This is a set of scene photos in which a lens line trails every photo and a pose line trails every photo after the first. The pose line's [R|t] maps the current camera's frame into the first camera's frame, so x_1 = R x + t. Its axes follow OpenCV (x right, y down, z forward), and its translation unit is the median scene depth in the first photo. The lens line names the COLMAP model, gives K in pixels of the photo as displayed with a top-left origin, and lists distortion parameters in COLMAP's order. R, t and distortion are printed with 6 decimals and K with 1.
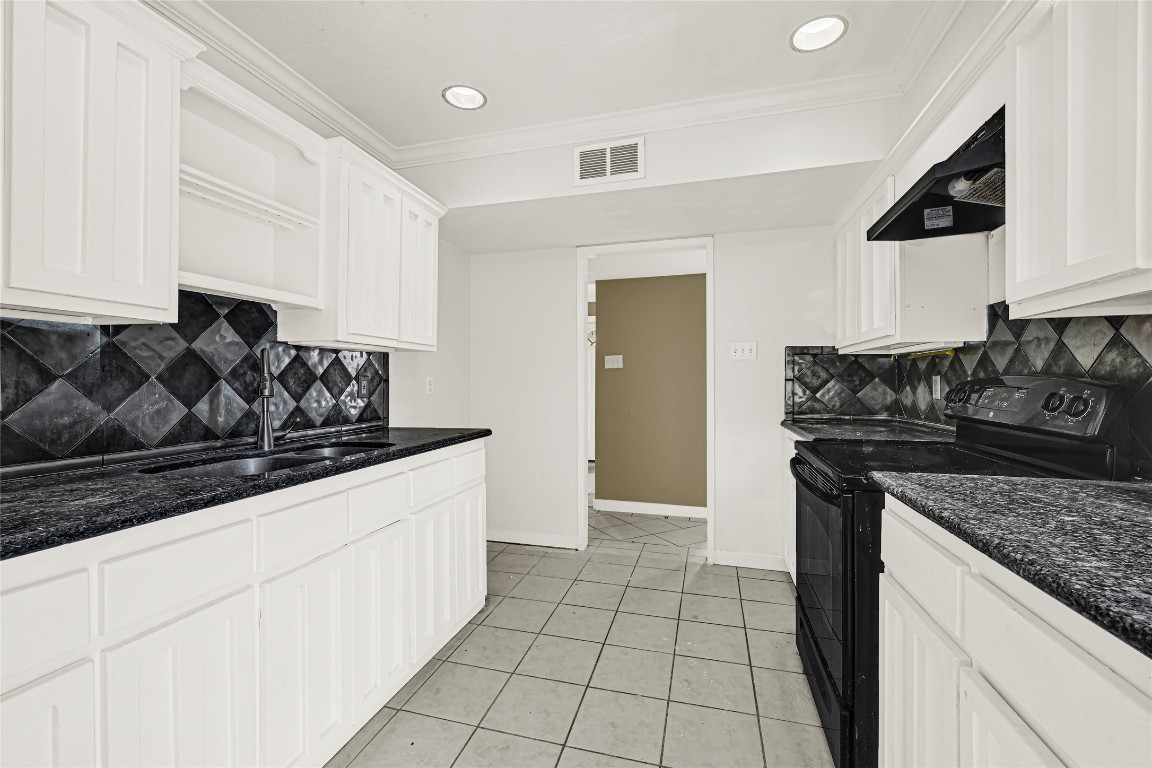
lens RADIAL K [[472.9, 0, 576.0], [0, 472.9, 384.0], [0, 0, 1]] dist [-0.001181, -0.000244]
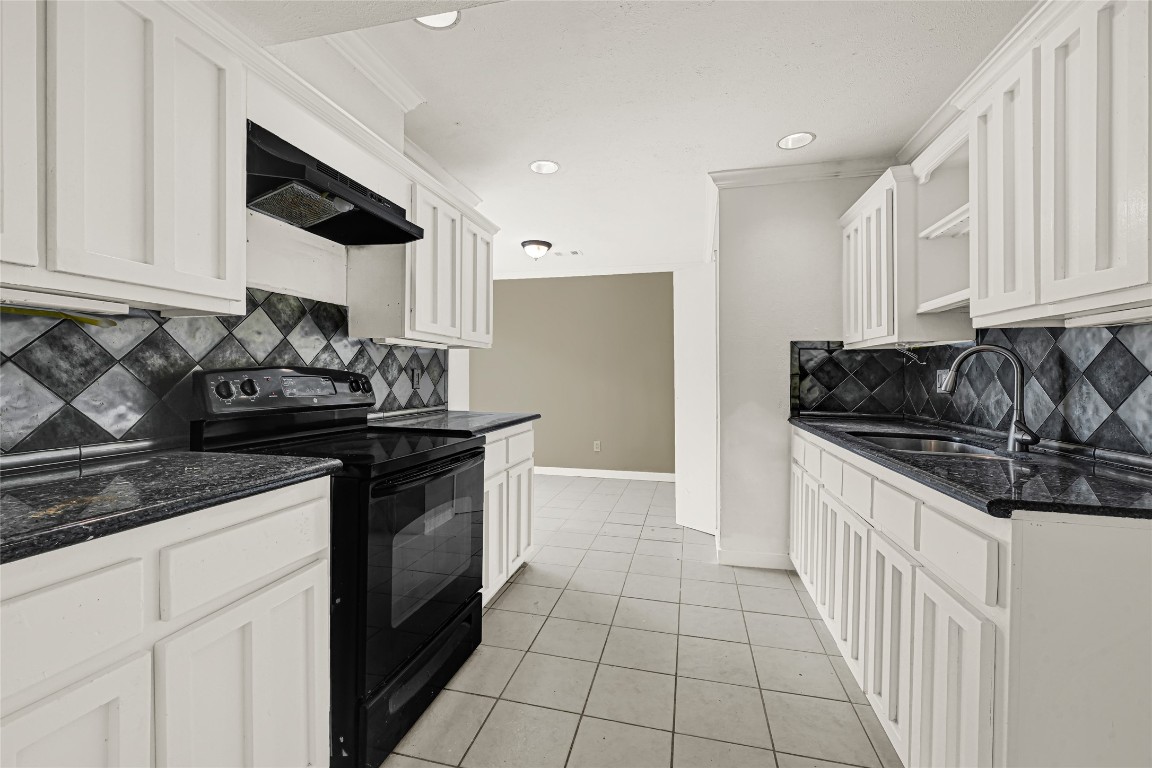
lens RADIAL K [[472.9, 0, 576.0], [0, 472.9, 384.0], [0, 0, 1]] dist [-0.001181, -0.000244]
pose [[-0.999369, -0.008365, -0.034512, 0.236363], [-0.009124, 0.999719, 0.021879, -0.005512], [0.034319, 0.022180, -0.999165, 1.860156]]
